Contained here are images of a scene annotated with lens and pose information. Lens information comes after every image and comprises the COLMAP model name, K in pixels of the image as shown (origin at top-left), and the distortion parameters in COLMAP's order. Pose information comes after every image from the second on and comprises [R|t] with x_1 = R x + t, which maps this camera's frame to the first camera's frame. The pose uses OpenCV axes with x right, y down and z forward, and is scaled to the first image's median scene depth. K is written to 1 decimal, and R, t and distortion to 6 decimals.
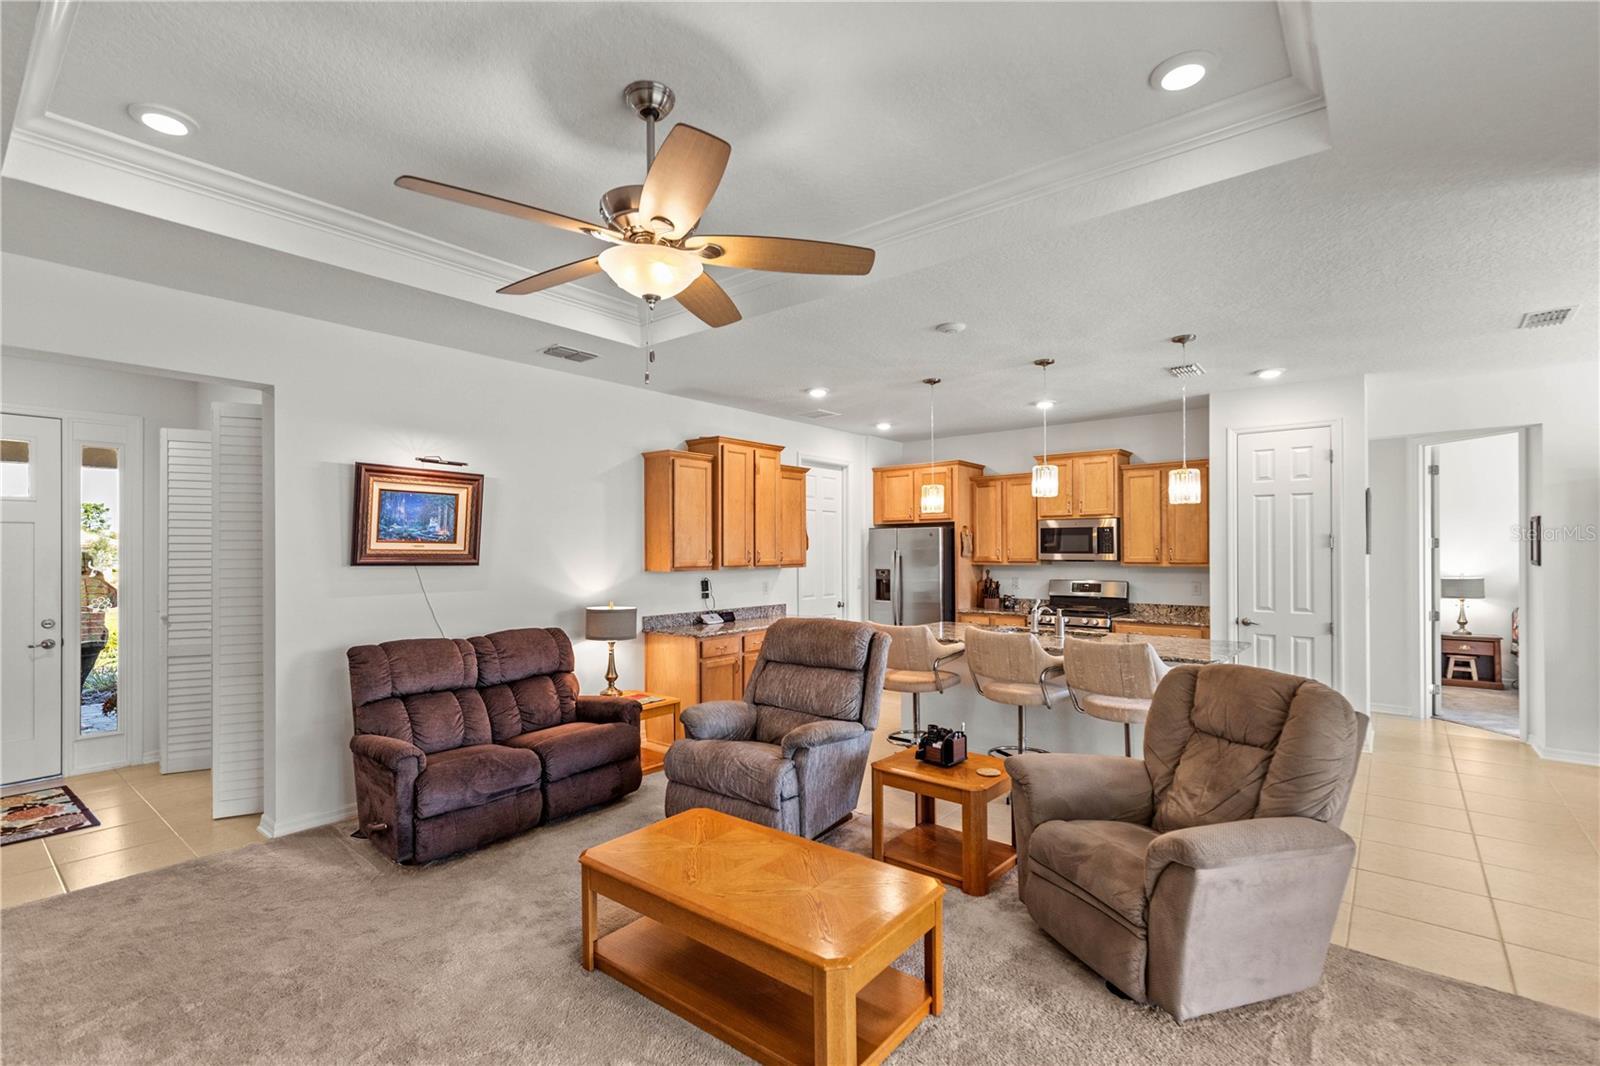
lens RADIAL K [[724.9, 0, 799.7], [0, 724.9, 553.9], [0, 0, 1]] dist [0.001687, 0.000161]
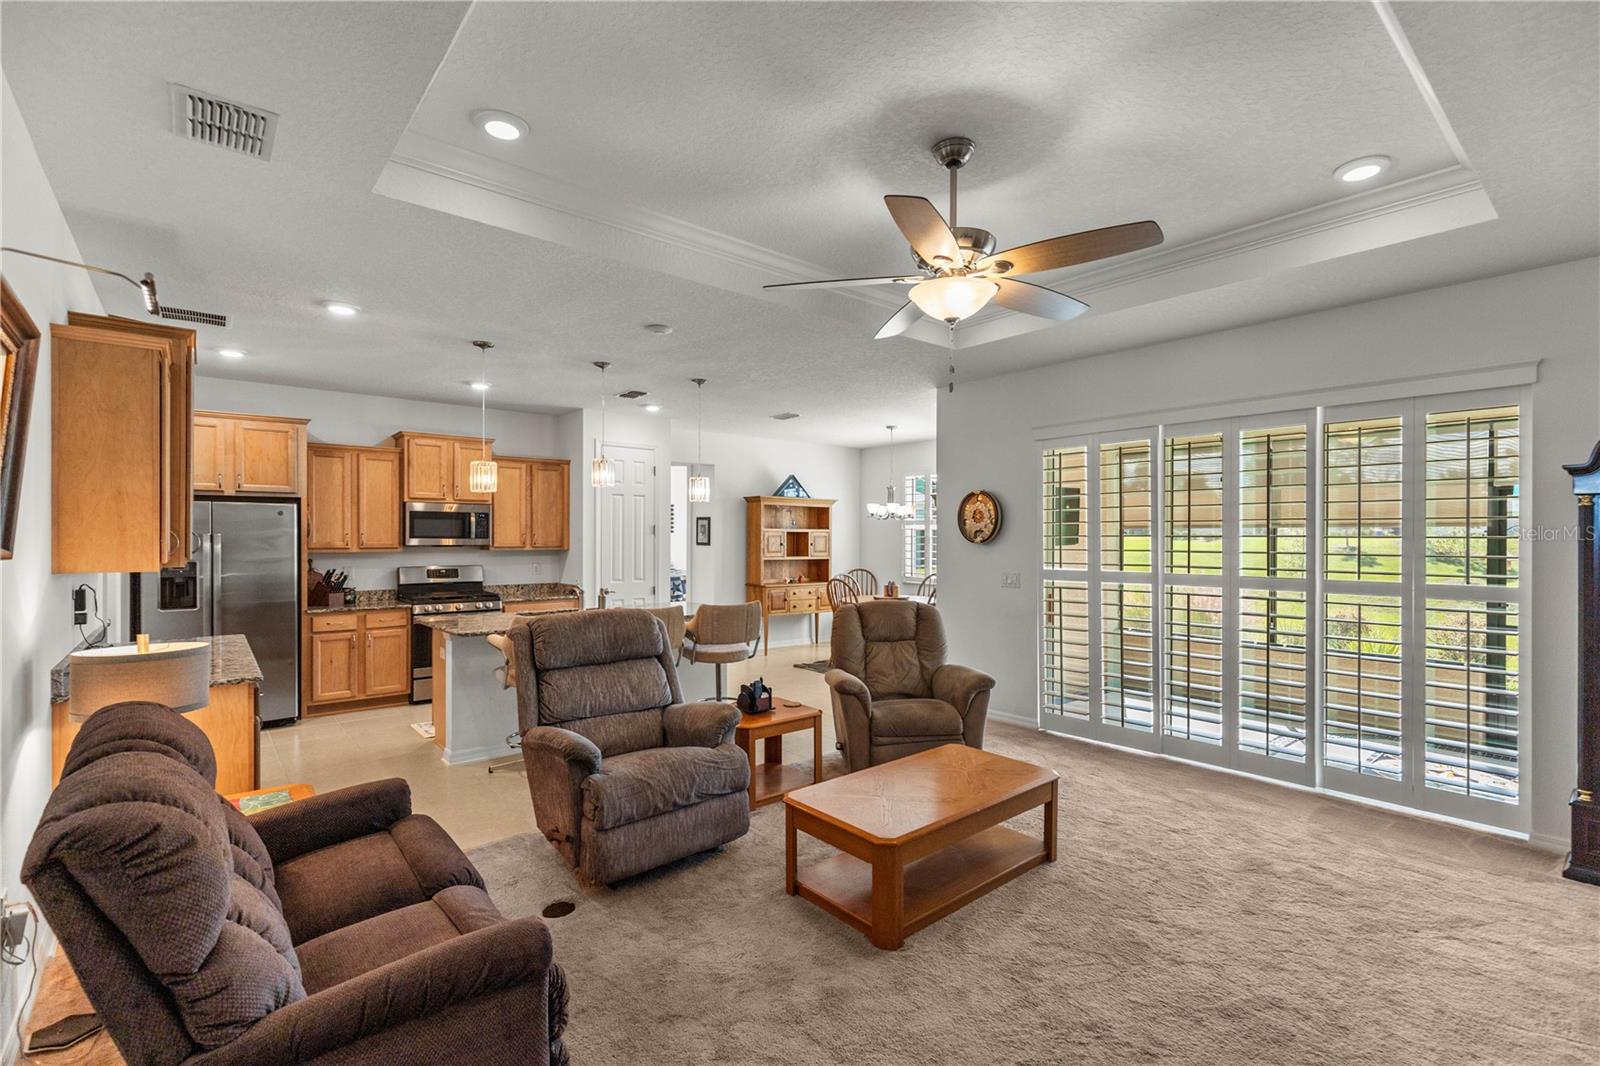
lens RADIAL K [[717.6, 0, 810.3], [0, 717.6, 537.9], [0, 0, 1]] dist [0.001995, 0.000716]
pose [[0.182134, 0.002111, 0.983272, -0.508136], [-0.000247, 0.999998, -0.002101, 0.000888], [-0.983274, 0.000140, 0.182134, 0.367146]]
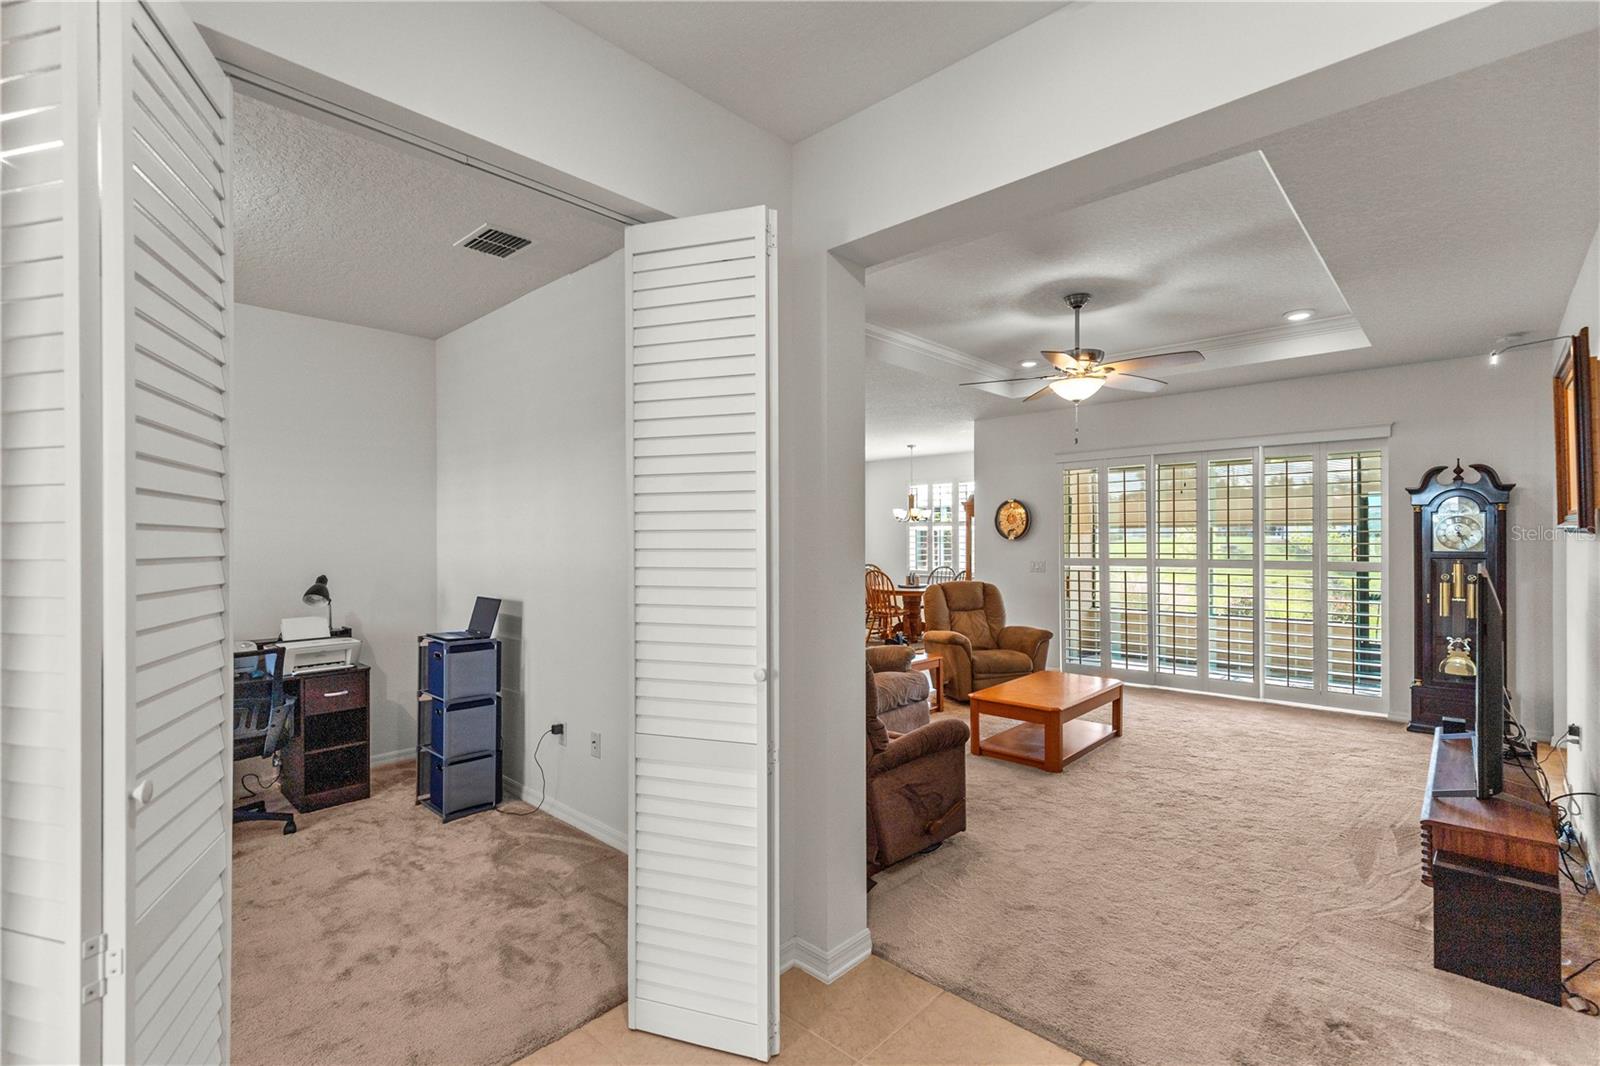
lens RADIAL K [[727.5, 0, 802.8], [0, 727.5, 538.3], [0, 0, 1]] dist [0.002358, 0.000265]
pose [[0.061997, 0.005979, 0.998058, -0.805171], [0.005119, 0.999967, -0.006308, 0.009323], [-0.998063, 0.005500, 0.061964, 0.587046]]
